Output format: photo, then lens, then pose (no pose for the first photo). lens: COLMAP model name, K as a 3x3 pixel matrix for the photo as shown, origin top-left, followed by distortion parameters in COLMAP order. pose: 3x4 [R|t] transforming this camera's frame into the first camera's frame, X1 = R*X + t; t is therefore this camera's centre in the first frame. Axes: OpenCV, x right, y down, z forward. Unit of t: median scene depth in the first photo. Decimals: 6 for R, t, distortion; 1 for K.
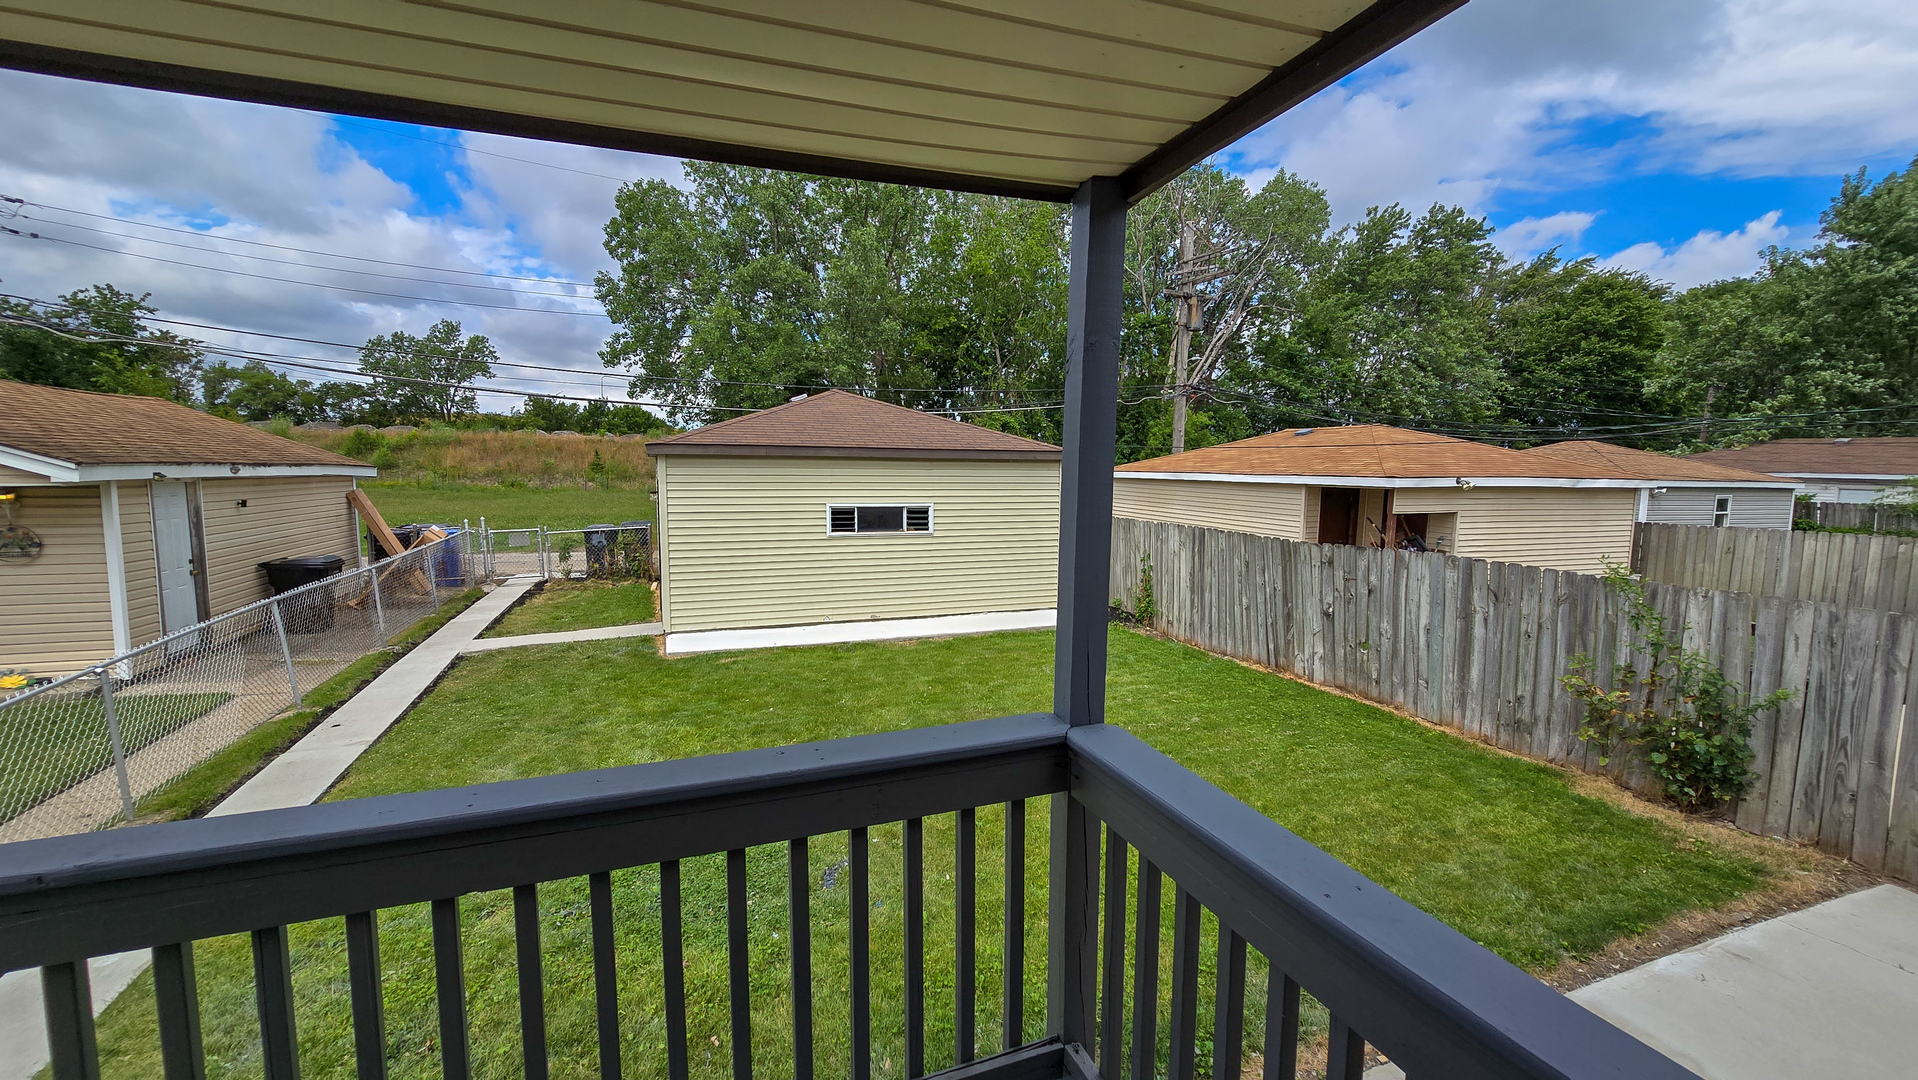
lens RADIAL K [[788.2, 0, 953.2], [0, 788.2, 538.1], [0, 0, 1]] dist [-0.001436, -0.000264]
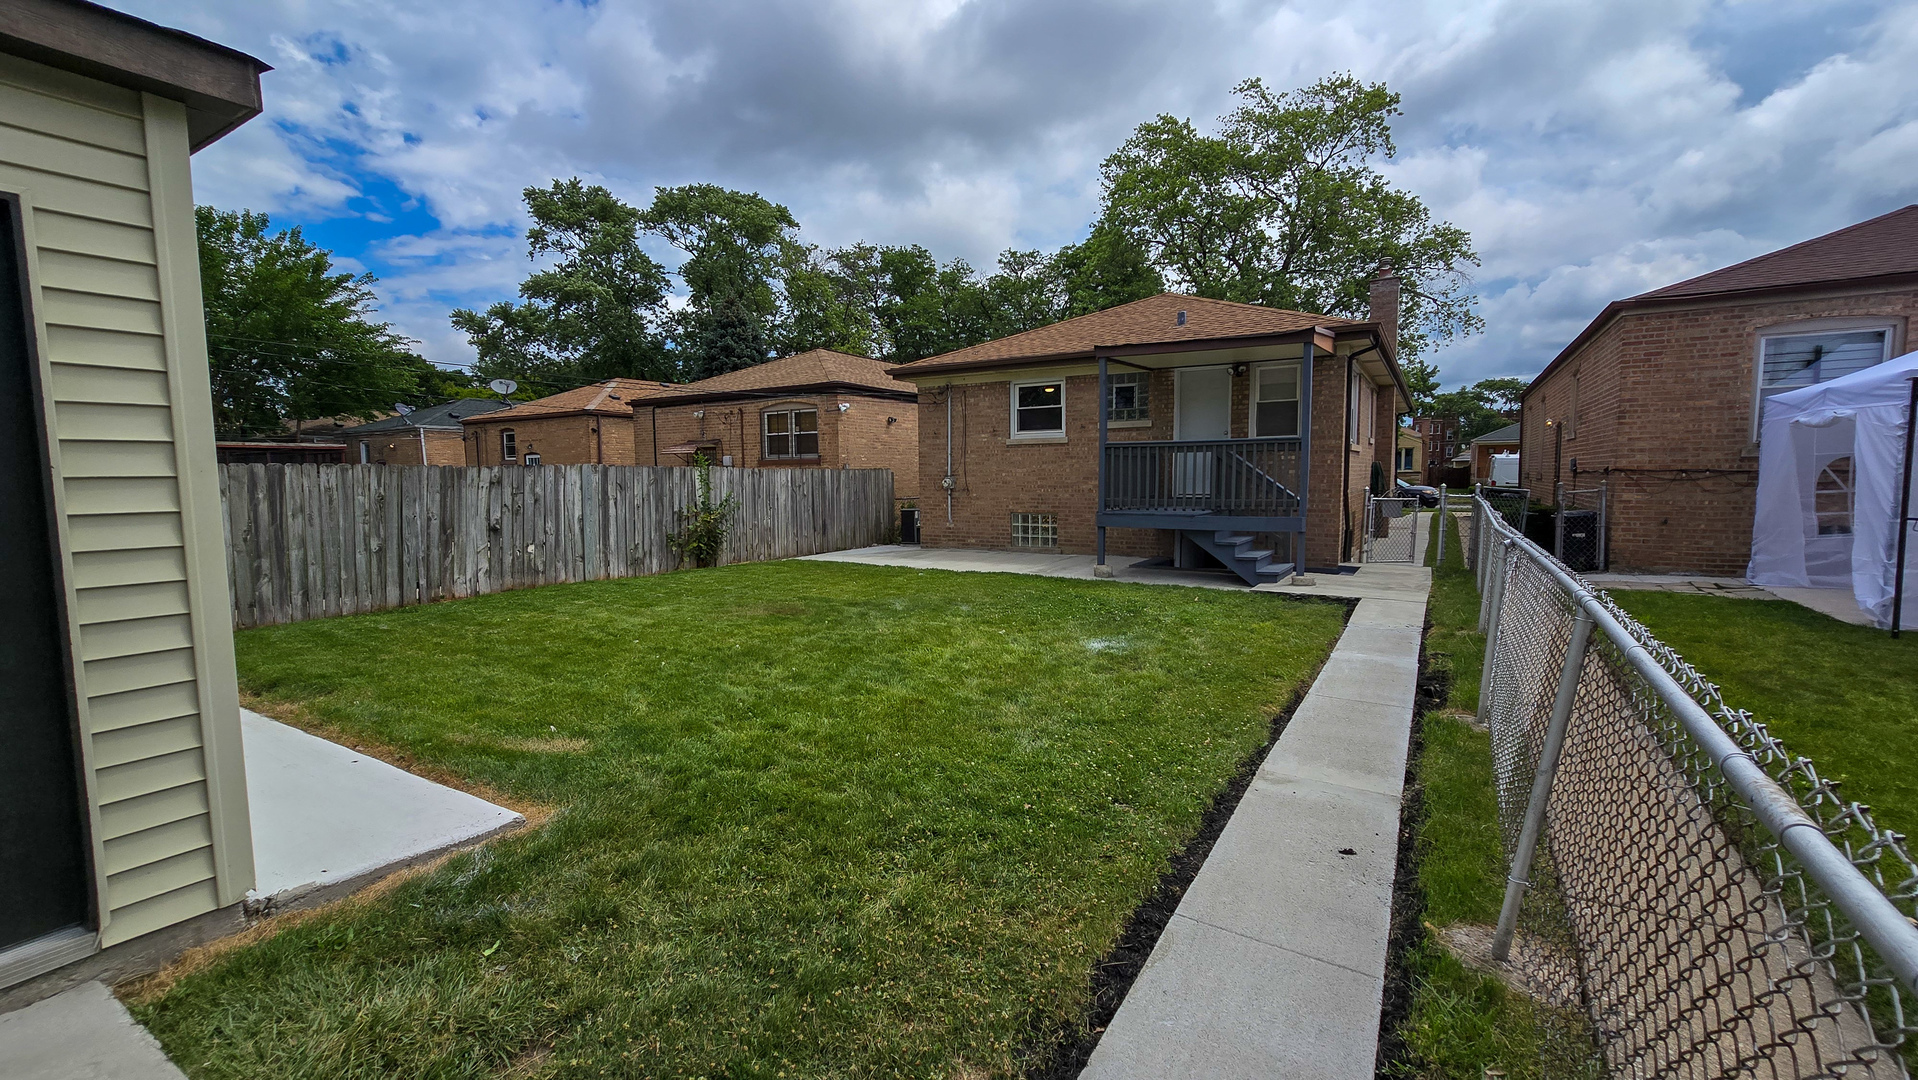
lens RADIAL K [[788.2, 0, 959.9], [0, 788.2, 532.2], [0, 0, 1]] dist [-0.001436, -0.000264]
pose [[-0.610181, -0.063165, 0.789740, -0.859536], [0.078746, 0.987045, 0.139787, -0.003683], [-0.788339, 0.147485, -0.597303, 1.221028]]
